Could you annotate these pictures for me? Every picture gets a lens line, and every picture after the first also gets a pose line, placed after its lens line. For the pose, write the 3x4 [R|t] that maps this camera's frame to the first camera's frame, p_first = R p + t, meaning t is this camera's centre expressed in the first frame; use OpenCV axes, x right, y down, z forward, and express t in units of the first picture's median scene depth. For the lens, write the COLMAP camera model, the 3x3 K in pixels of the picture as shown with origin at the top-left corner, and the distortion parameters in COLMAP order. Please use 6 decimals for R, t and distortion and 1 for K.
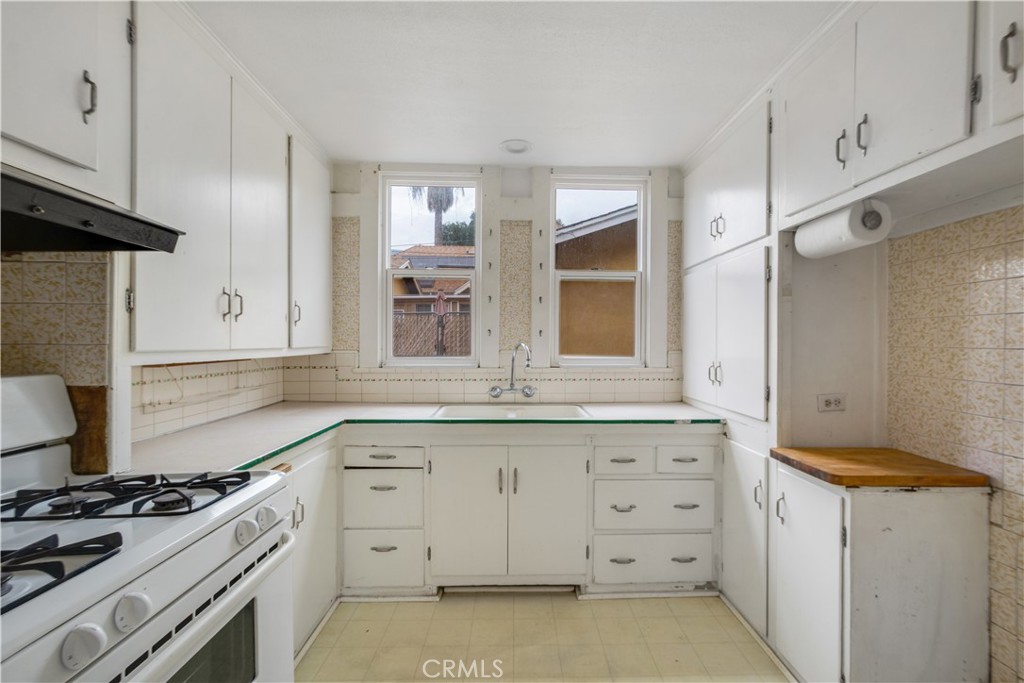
lens RADIAL K [[458.9, 0, 516.6], [0, 458.9, 344.8], [0, 0, 1]] dist [0.009238, -0.000314]
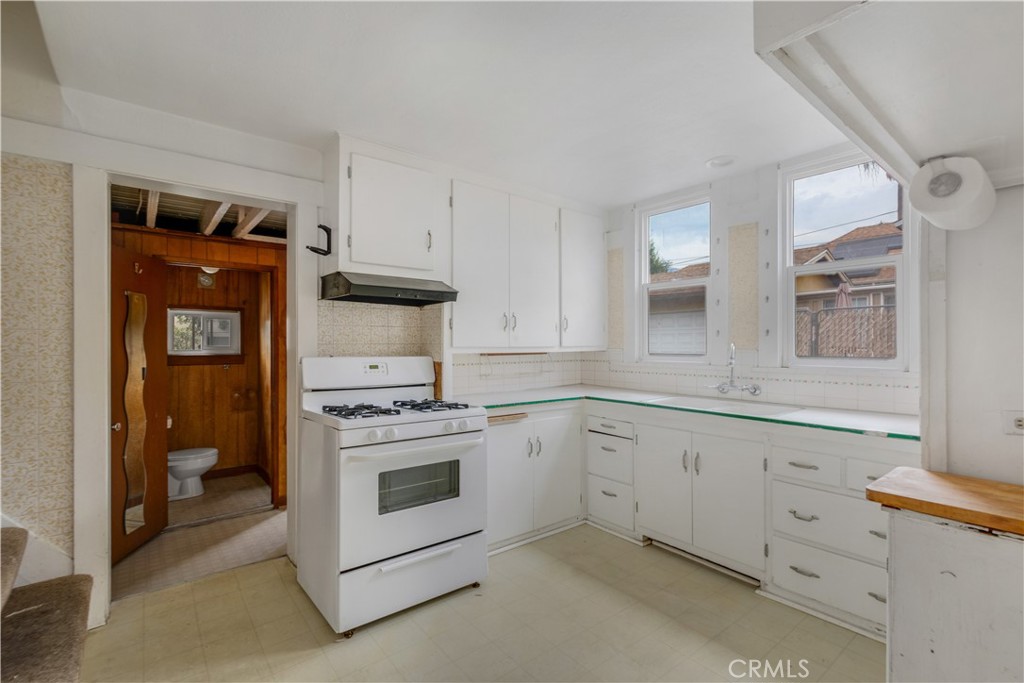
lens RADIAL K [[458.9, 0, 516.6], [0, 458.9, 344.8], [0, 0, 1]] dist [0.009238, -0.000314]
pose [[0.610904, -0.001316, -0.791704, 0.619894], [-0.001721, 0.999994, -0.002991, 0.006187], [0.791703, 0.003189, 0.610898, -0.048858]]
